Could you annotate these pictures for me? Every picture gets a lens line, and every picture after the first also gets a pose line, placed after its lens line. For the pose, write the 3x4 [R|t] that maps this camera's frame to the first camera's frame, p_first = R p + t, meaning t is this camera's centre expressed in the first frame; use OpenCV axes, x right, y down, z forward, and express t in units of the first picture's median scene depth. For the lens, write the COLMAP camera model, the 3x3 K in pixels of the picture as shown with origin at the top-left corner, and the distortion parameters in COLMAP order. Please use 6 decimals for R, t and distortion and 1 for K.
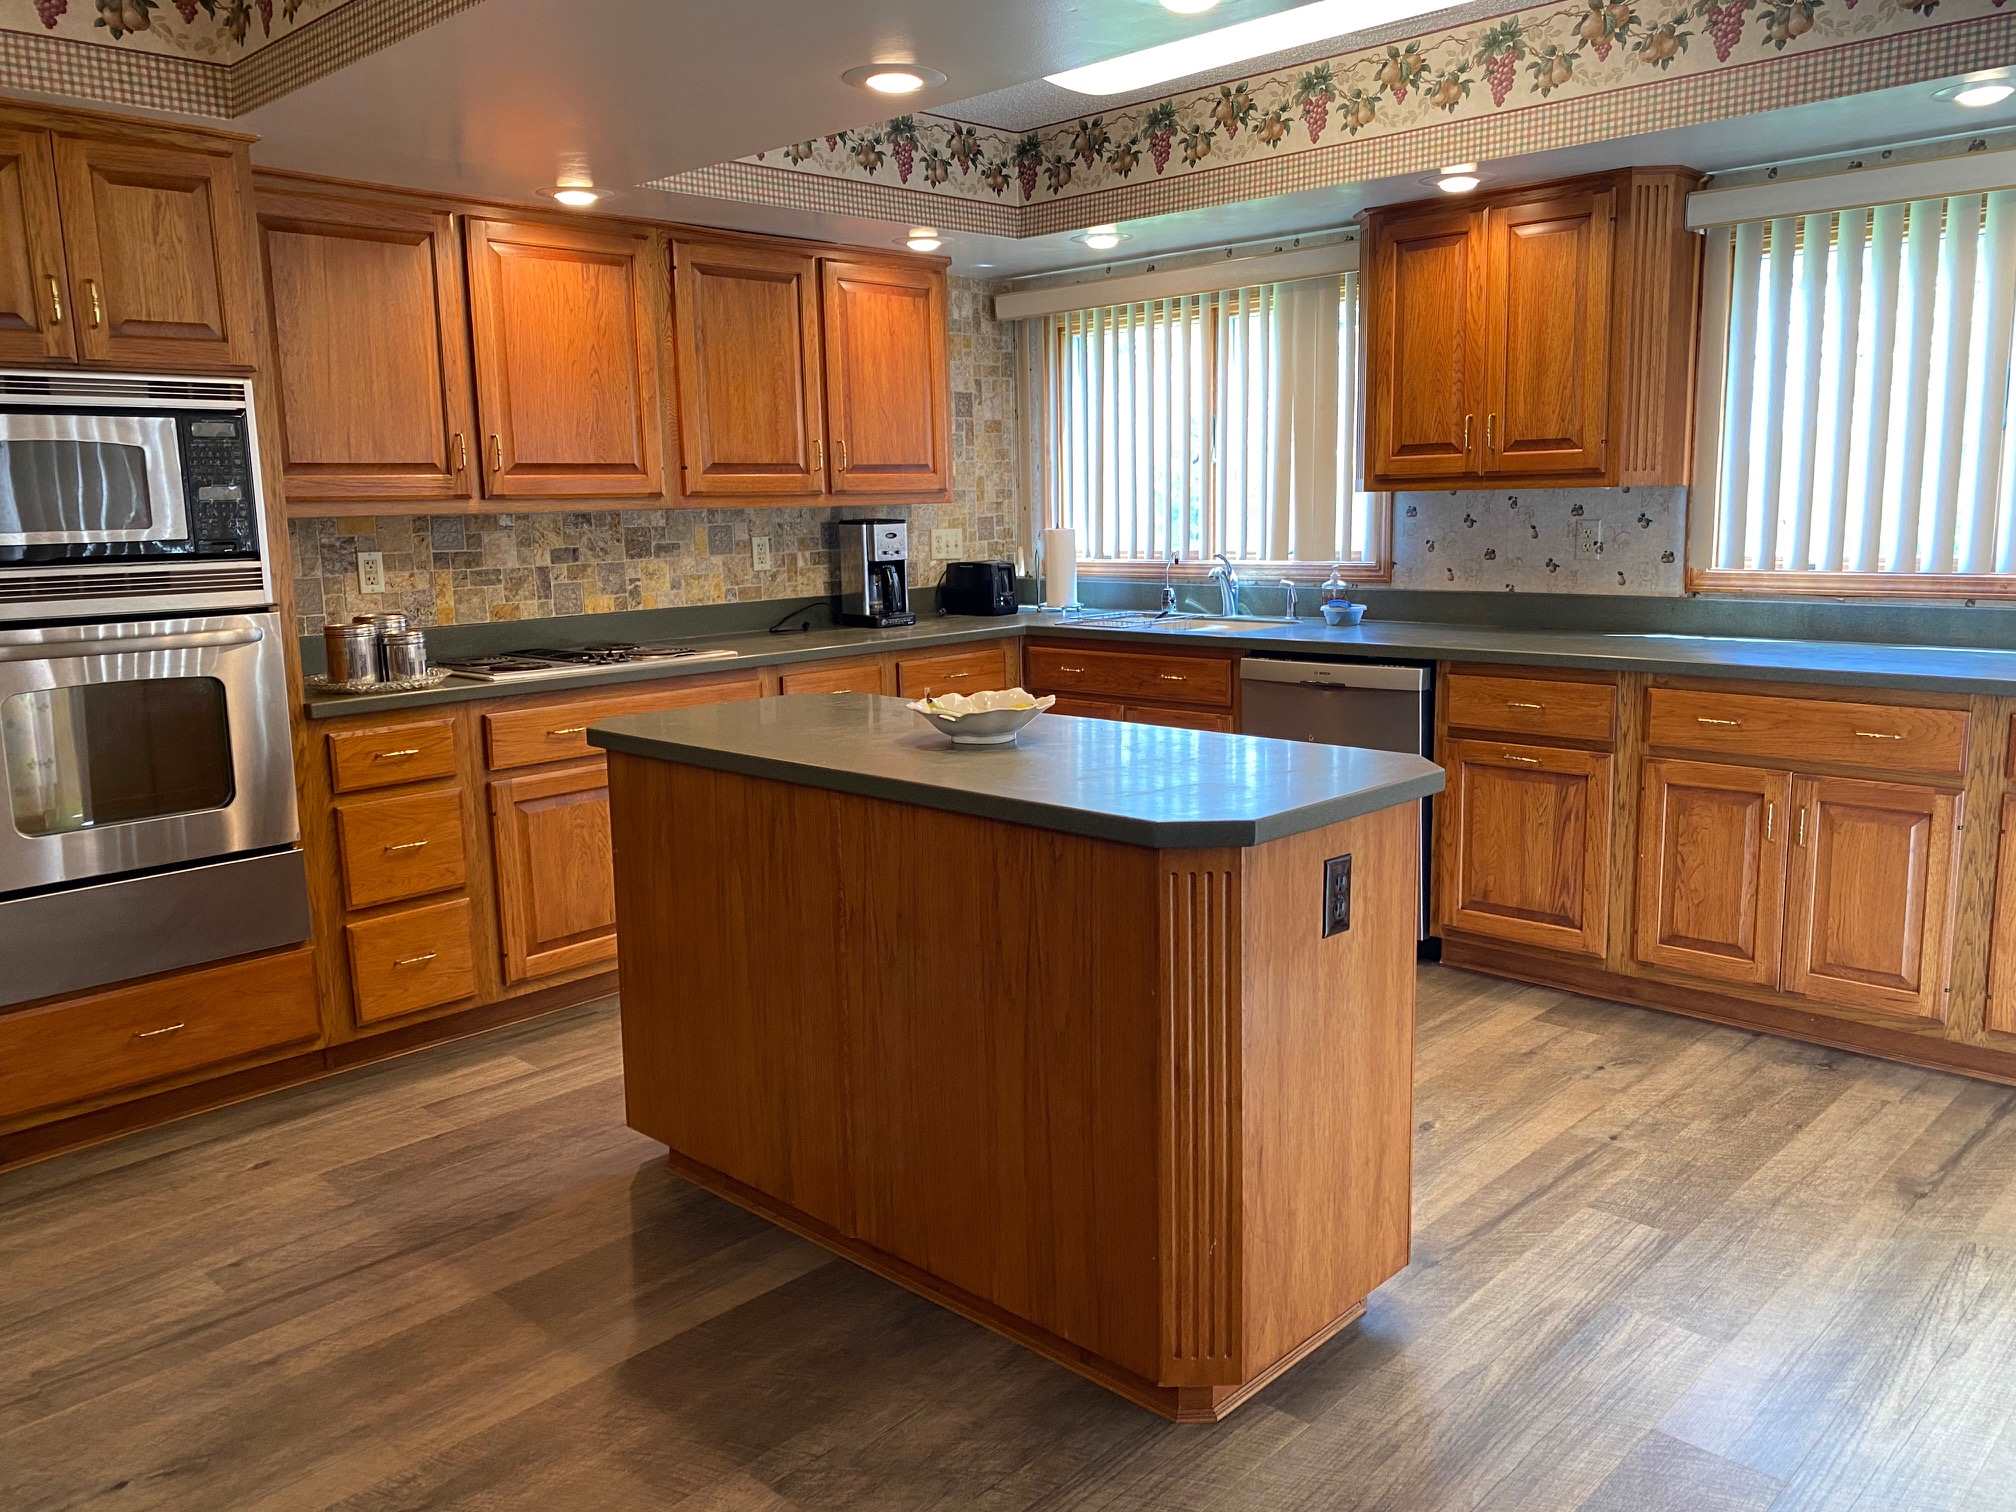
lens RADIAL K [[1547.9, 0, 1009.6], [0, 1547.9, 756.5], [0, 0, 1]] dist [-0.000319, 0.000020]
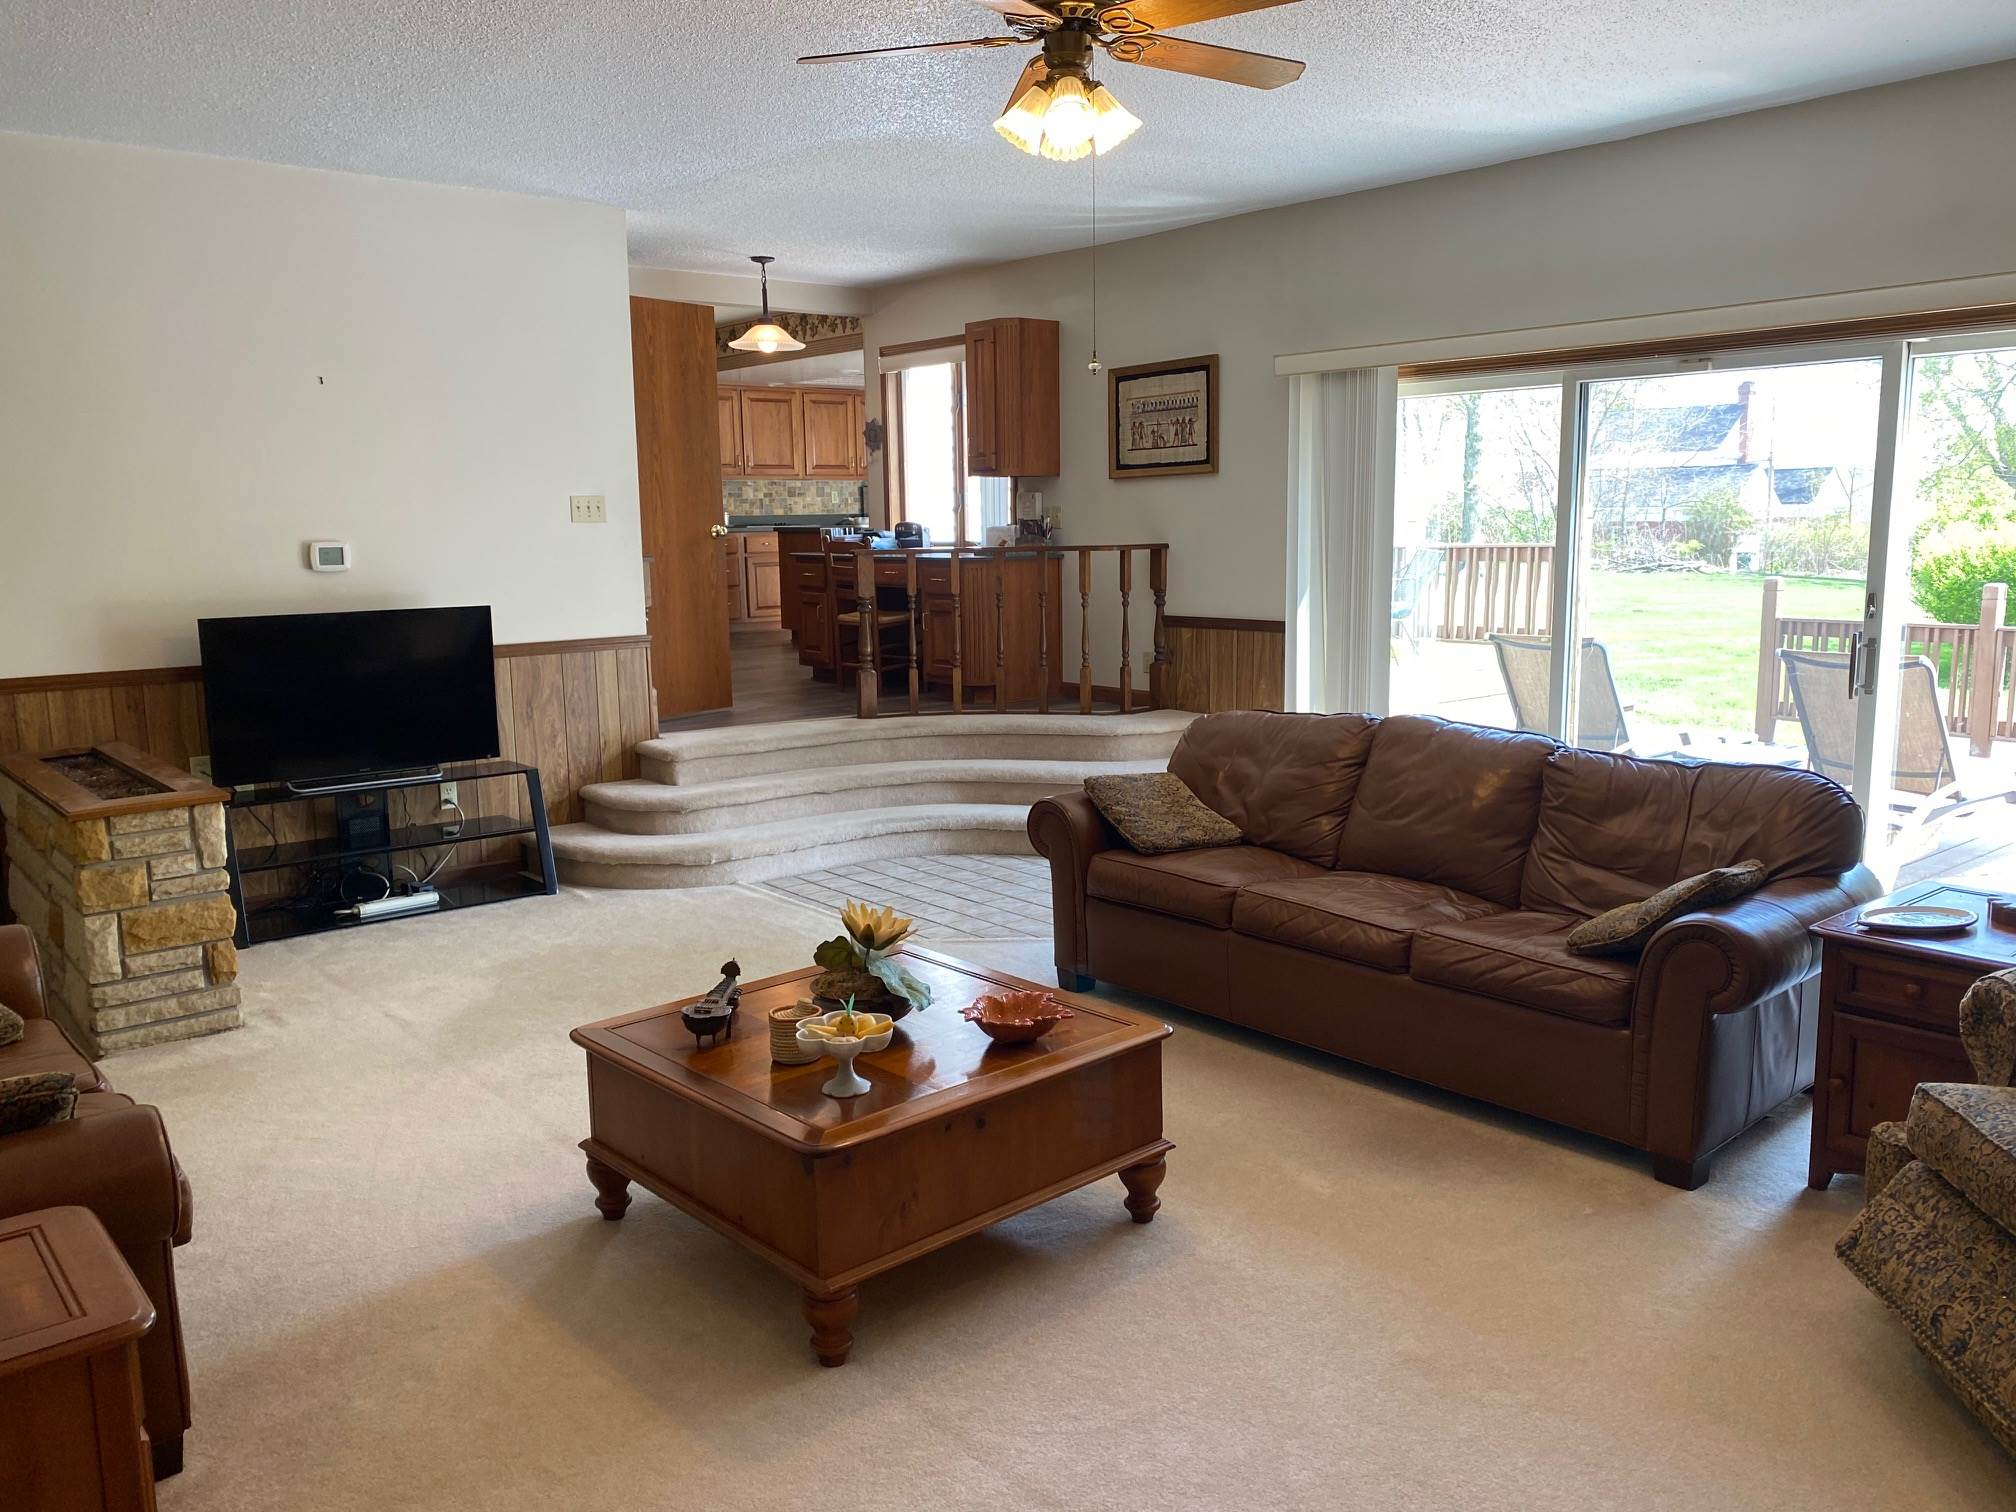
lens RADIAL K [[1547.9, 0, 1007.7], [0, 1547.9, 756.5], [0, 0, 1]] dist [-0.000319, 0.000020]
pose [[0.993942, 0.025136, -0.106991, 0.514316], [-0.025633, 0.999666, -0.003266, 0.377931], [0.106873, 0.005989, 0.994255, -1.952082]]
